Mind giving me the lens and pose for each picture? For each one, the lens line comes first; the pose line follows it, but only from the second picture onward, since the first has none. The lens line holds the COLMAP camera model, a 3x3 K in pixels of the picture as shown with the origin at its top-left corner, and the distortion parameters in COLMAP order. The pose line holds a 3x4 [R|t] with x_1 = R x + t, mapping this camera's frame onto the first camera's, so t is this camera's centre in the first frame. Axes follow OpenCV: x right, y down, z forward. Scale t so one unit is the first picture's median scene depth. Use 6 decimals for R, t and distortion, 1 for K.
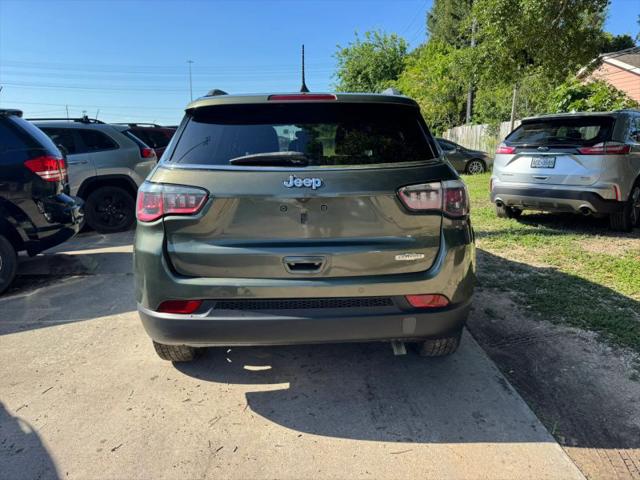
lens RADIAL K [[463.8, 0, 328.0], [0, 463.8, 228.9], [0, 0, 1]] dist [0.000123, -0.003304]
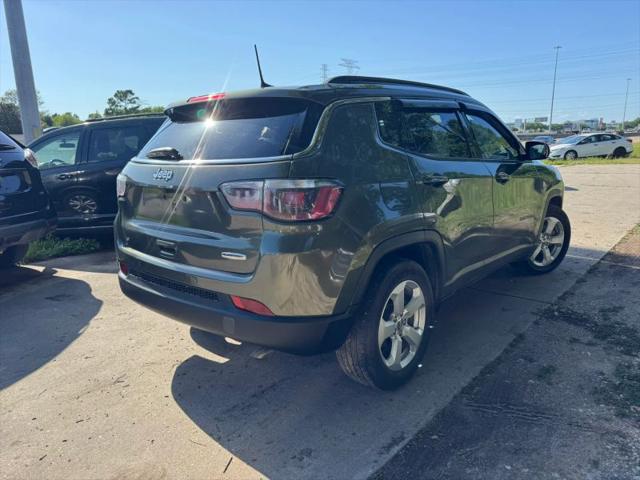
lens RADIAL K [[459.8, 0, 309.9], [0, 459.8, 239.0], [0, 0, 1]] dist [-0.001864, -0.000206]
pose [[0.737706, 0.128178, -0.662842, 0.872280], [-0.105897, 0.991627, 0.073900, -0.060457], [0.666765, 0.015676, 0.745103, 0.367581]]
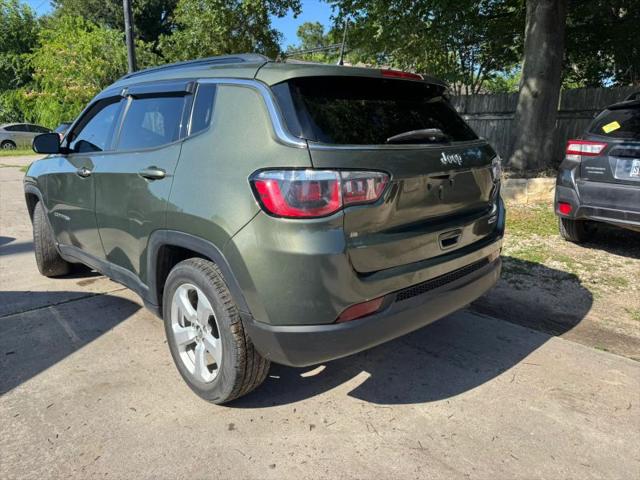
lens RADIAL K [[459.8, 0, 309.9], [0, 459.8, 239.0], [0, 0, 1]] dist [-0.001864, -0.000206]
pose [[0.734091, -0.149800, 0.662322, -0.897137], [0.118113, 0.988664, 0.092699, -0.052871], [-0.668700, 0.010180, 0.743463, 0.414853]]
